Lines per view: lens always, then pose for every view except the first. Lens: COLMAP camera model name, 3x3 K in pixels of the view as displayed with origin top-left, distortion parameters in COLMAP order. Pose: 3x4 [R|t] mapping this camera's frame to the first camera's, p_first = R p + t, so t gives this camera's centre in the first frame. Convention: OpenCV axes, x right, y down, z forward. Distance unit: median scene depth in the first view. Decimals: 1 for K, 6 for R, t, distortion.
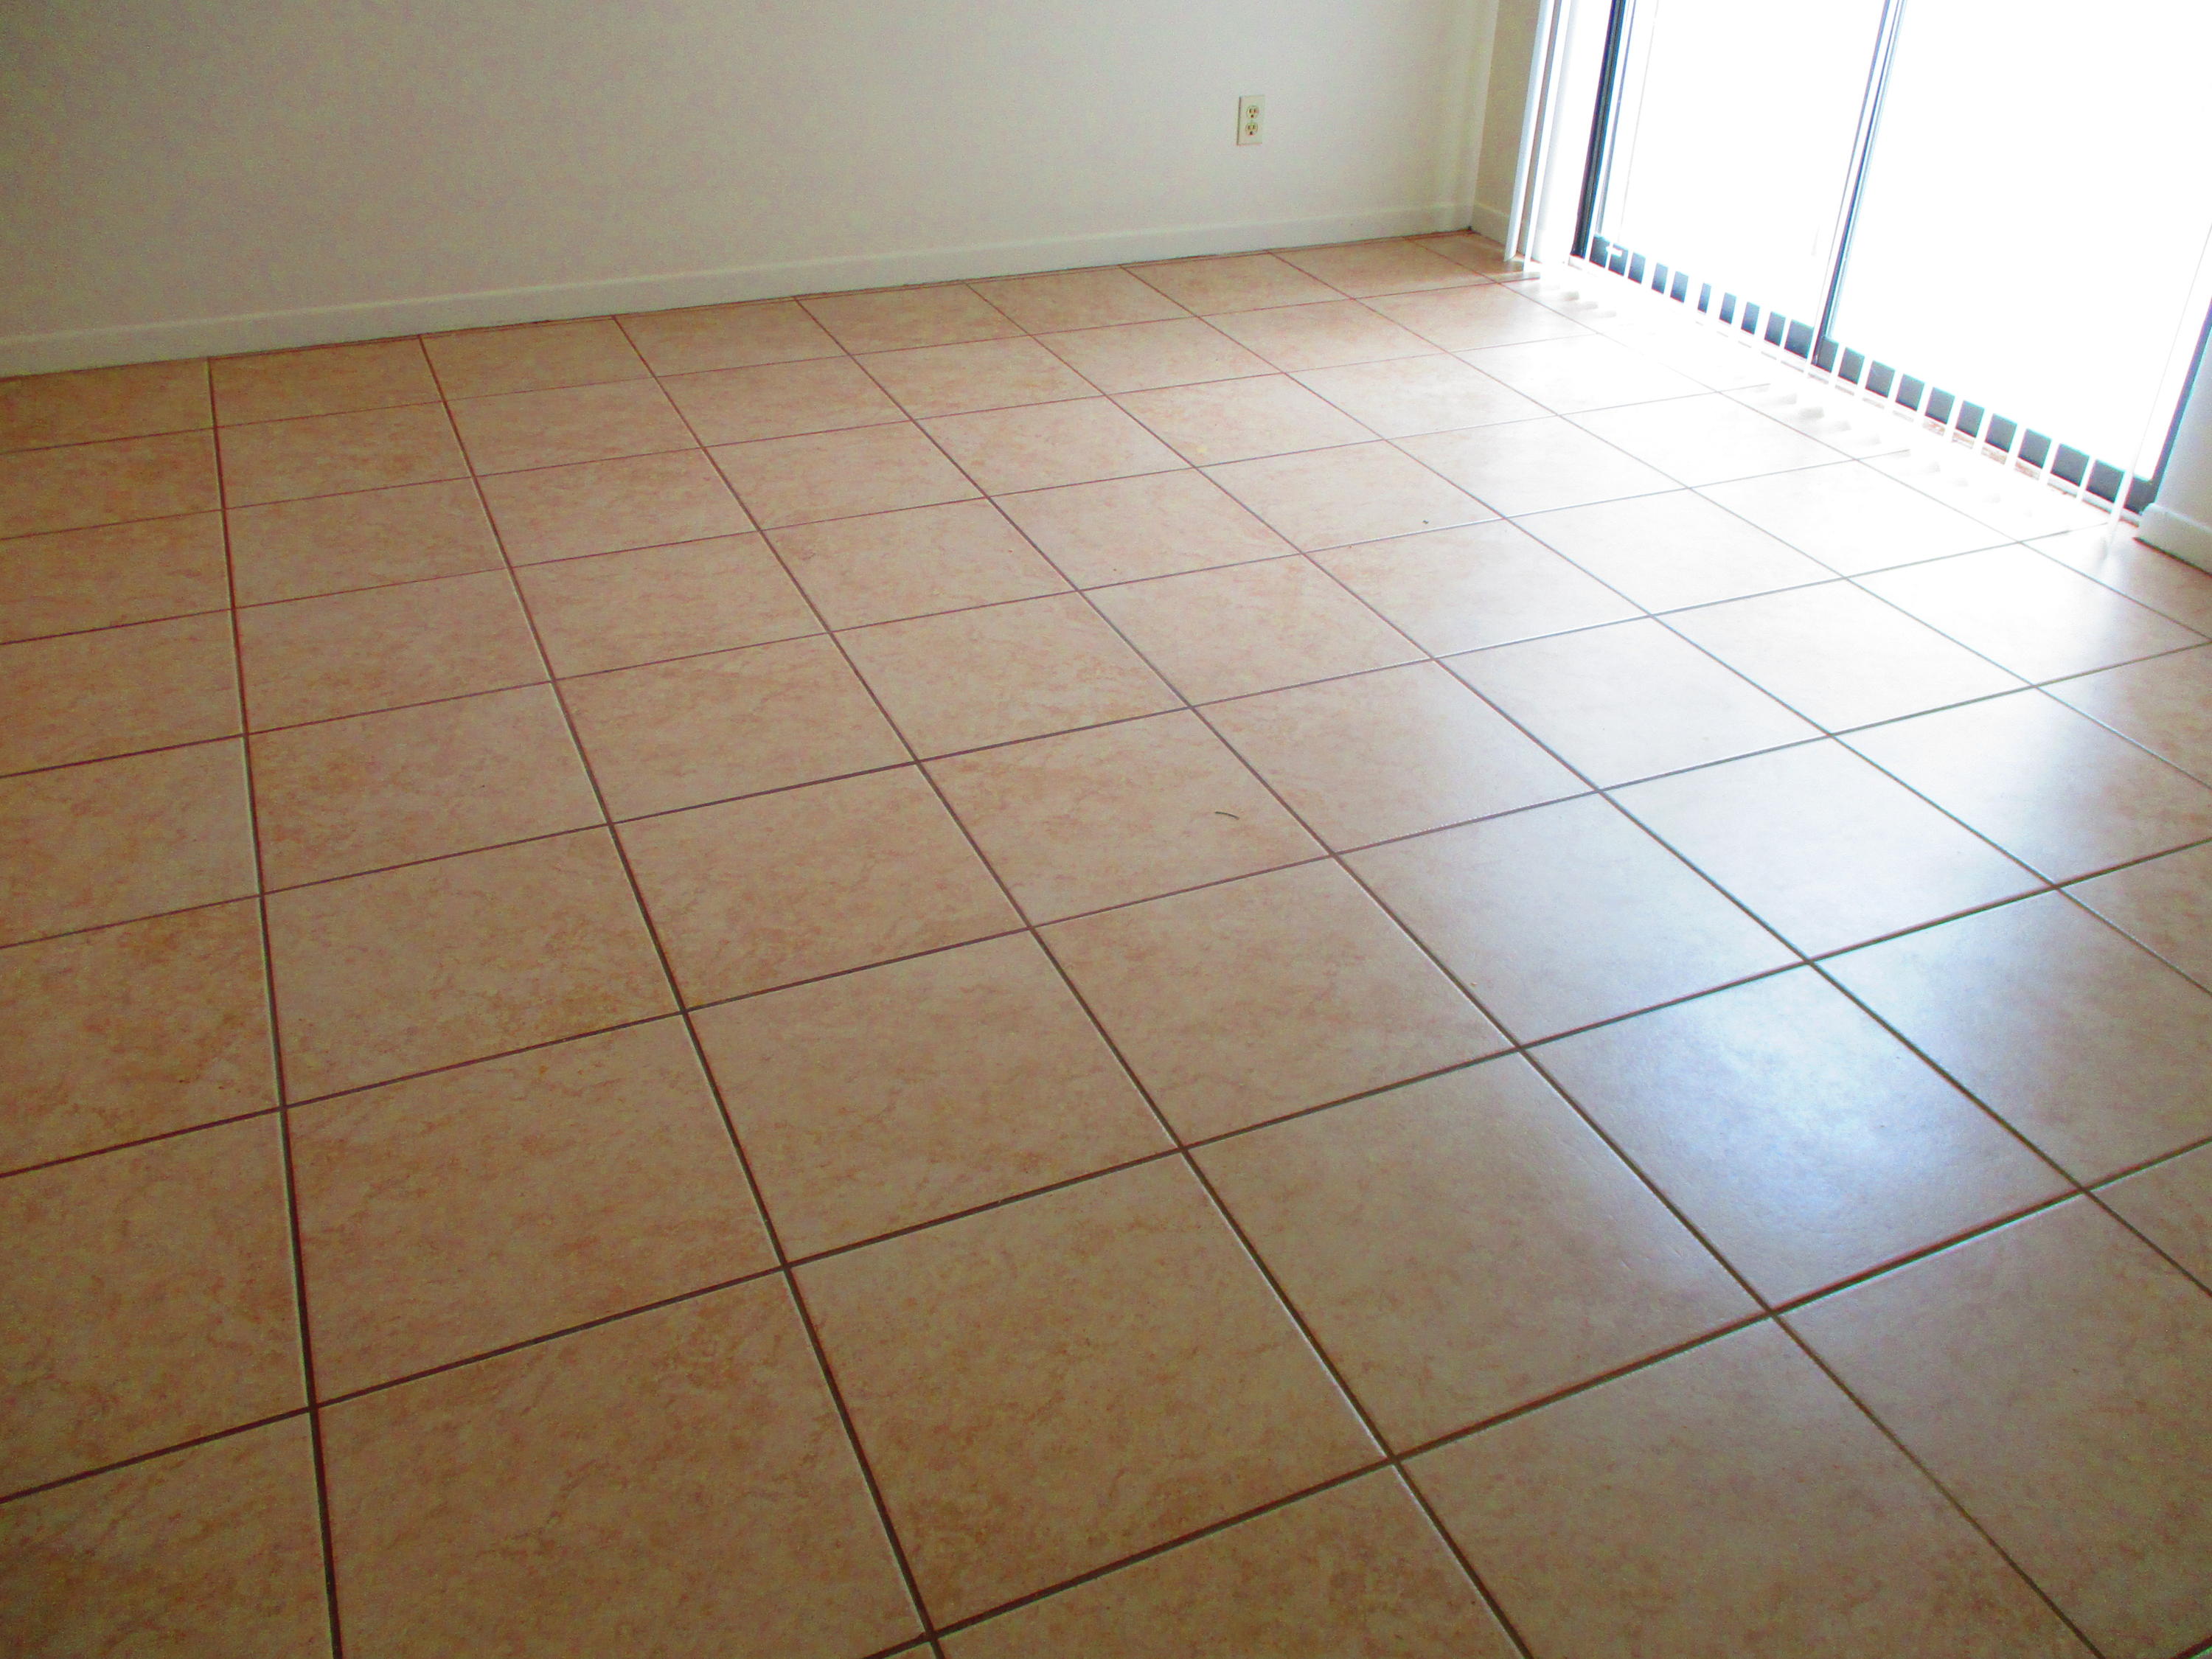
lens RADIAL K [[1850.6, 0, 1151.2], [0, 1850.6, 807.0], [0, 0, 1]] dist [-0.036211, 0.020712]
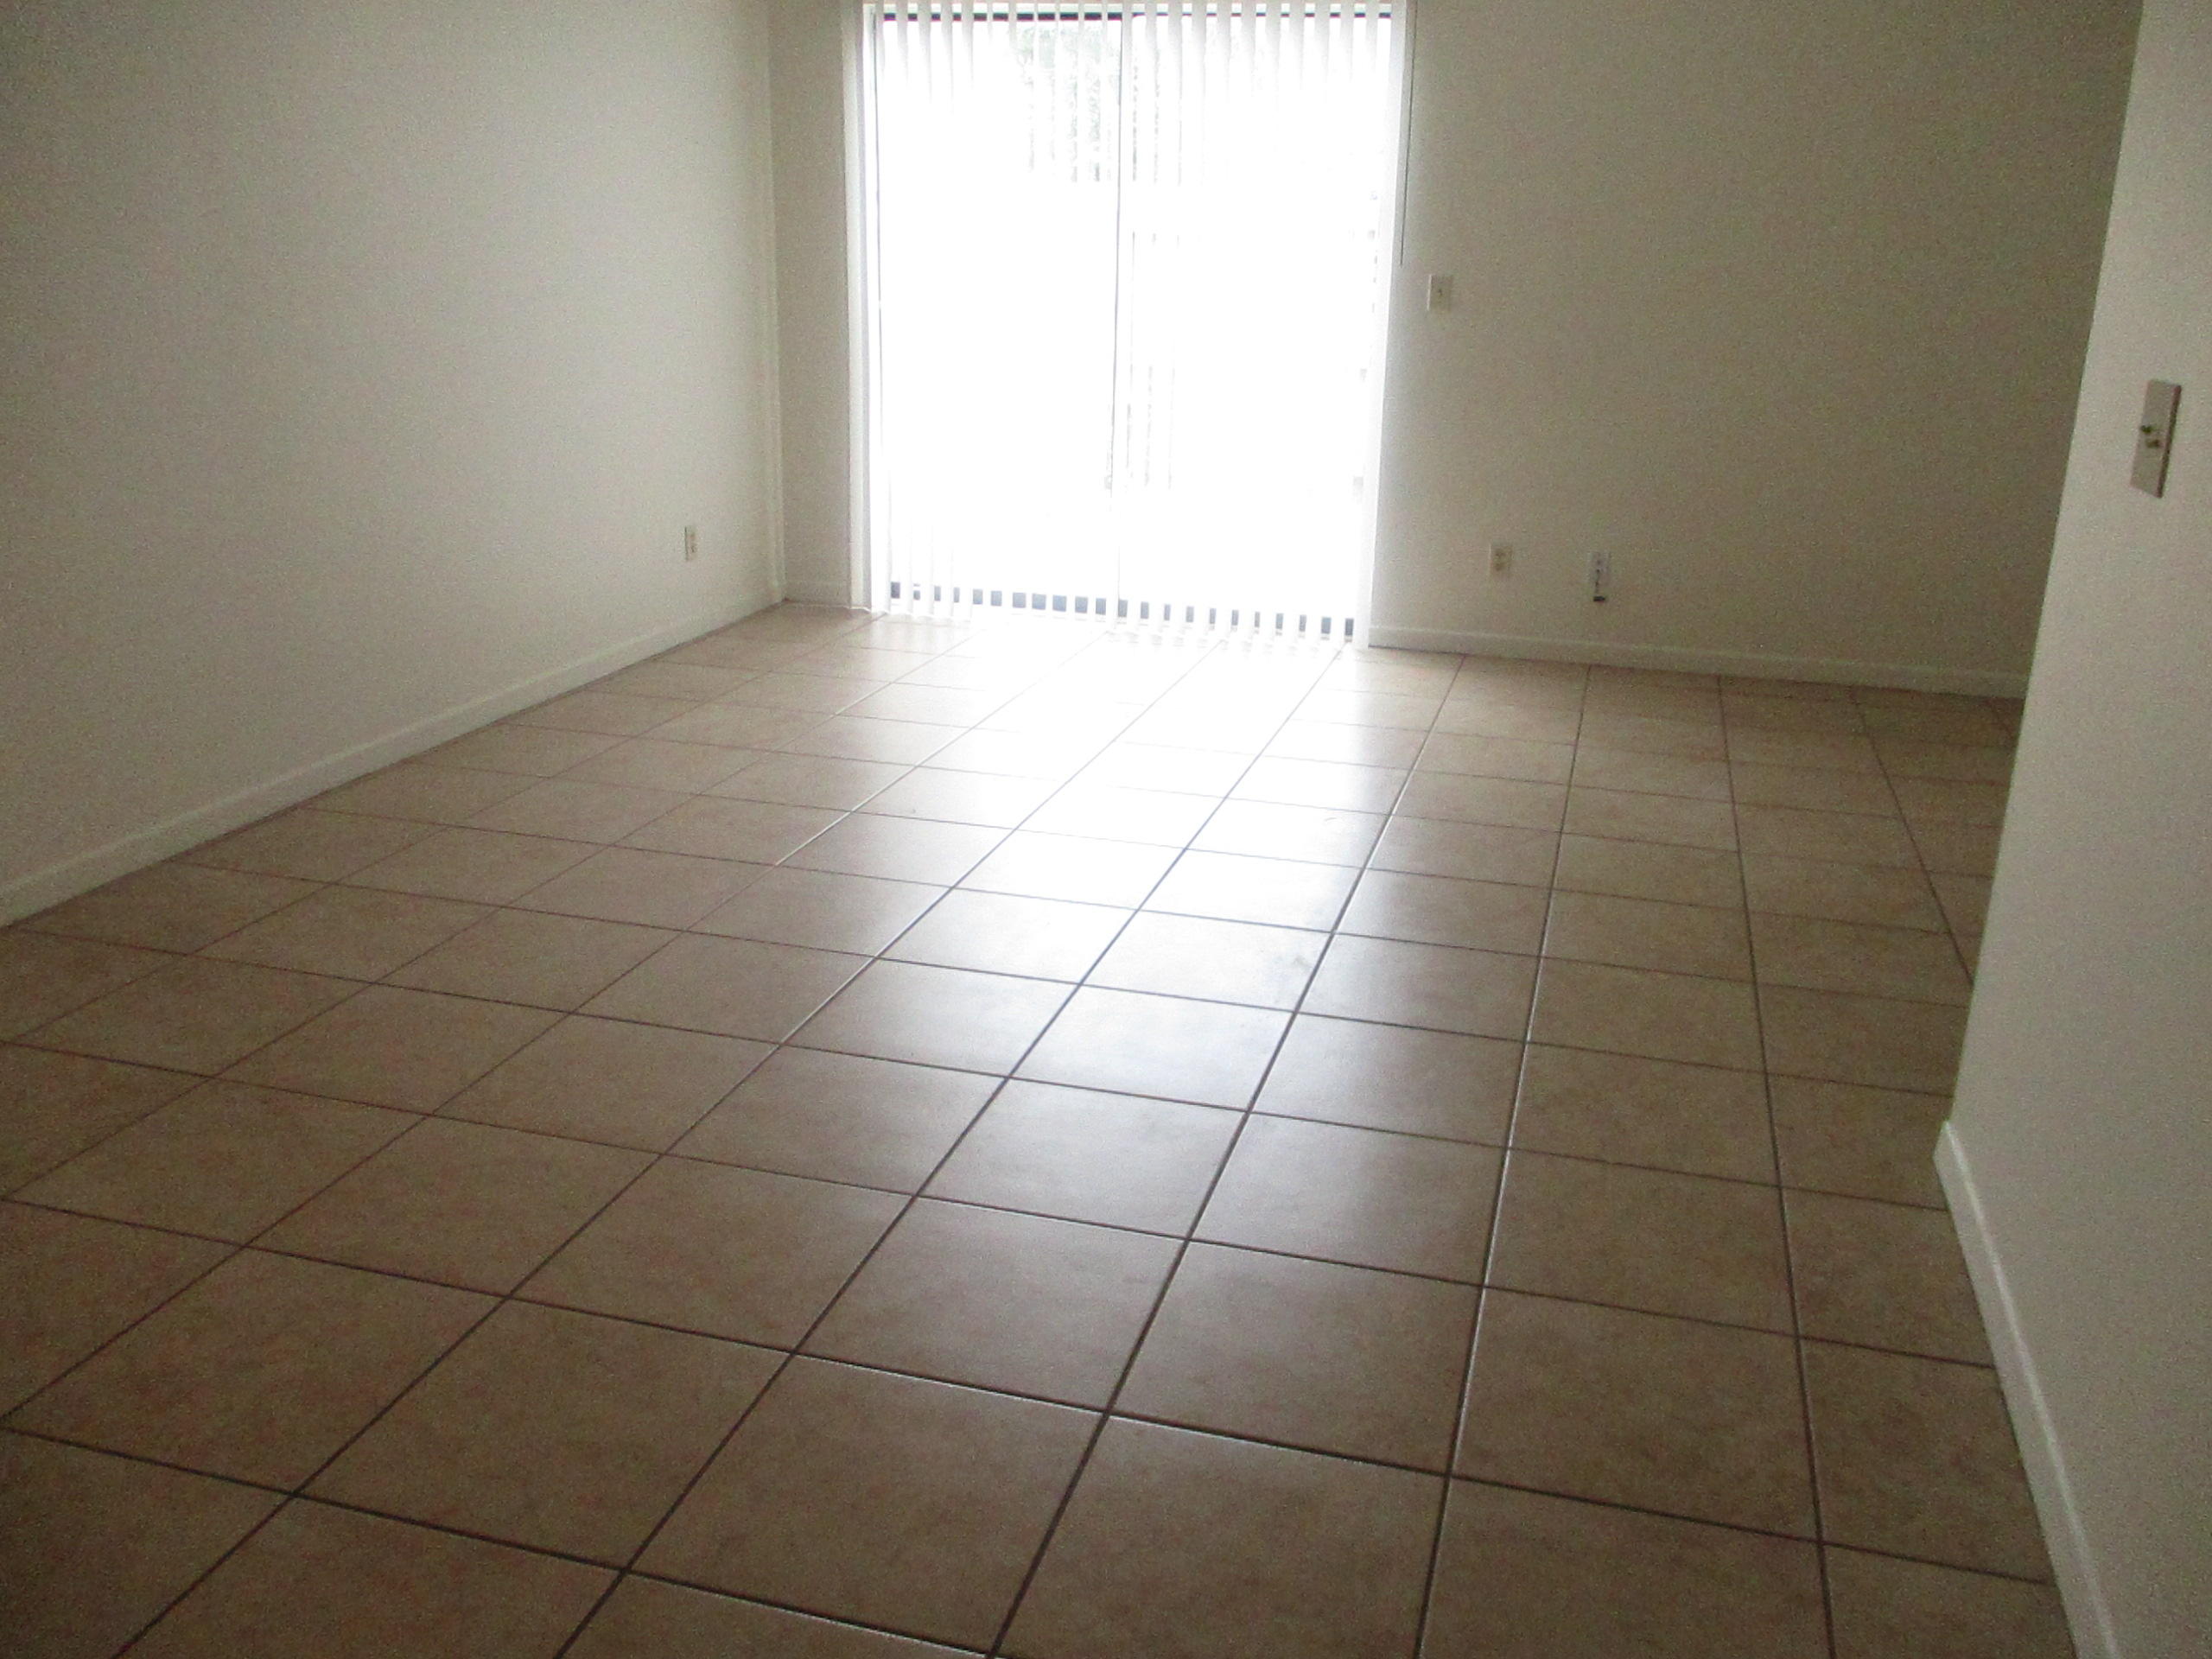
lens RADIAL K [[1850.6, 0, 1151.2], [0, 1850.6, 807.0], [0, 0, 1]] dist [-0.036211, 0.020712]
pose [[0.643404, -0.248355, 0.724121, -1.148641], [0.403744, 0.913748, -0.045346, 0.004250], [-0.650402, 0.321535, 0.688181, -0.133864]]
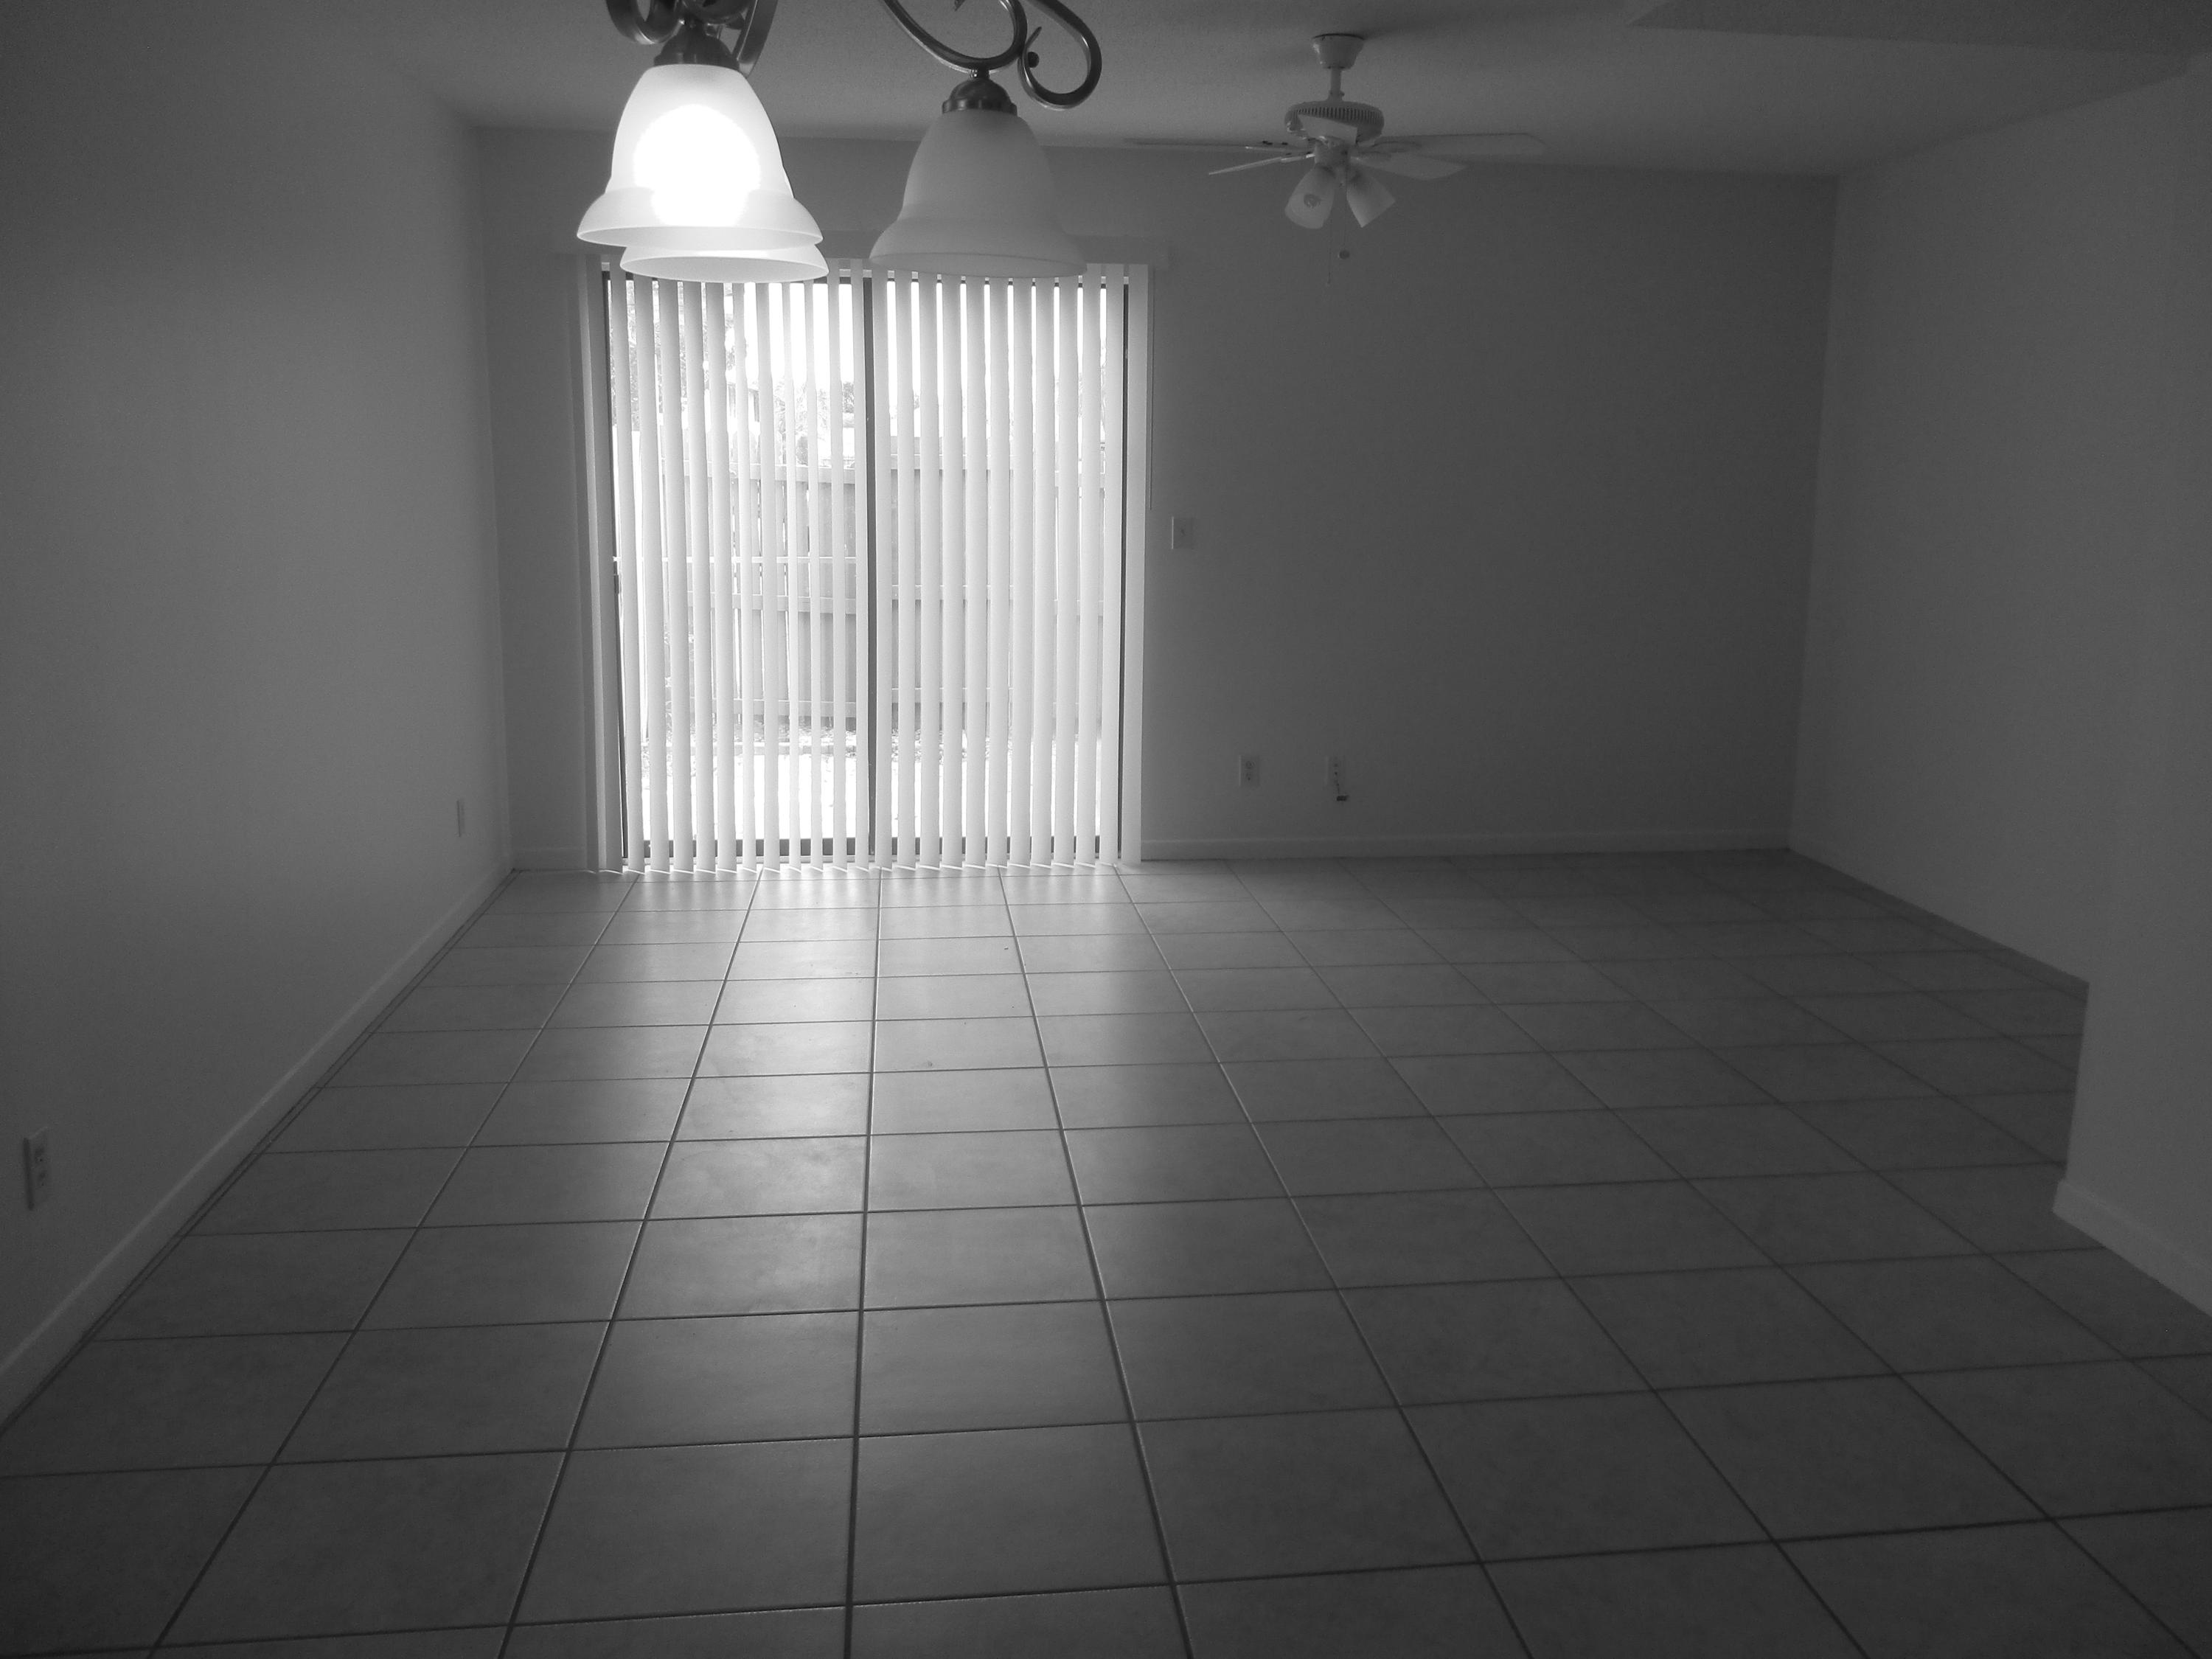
lens RADIAL K [[1850.6, 0, 1151.2], [0, 1850.6, 807.0], [0, 0, 1]] dist [-0.036211, 0.020712]
pose [[0.299673, -0.204418, 0.931885, -1.474496], [0.504168, 0.863177, 0.027218, -0.266105], [-0.809945, 0.461670, 0.361732, 0.246481]]
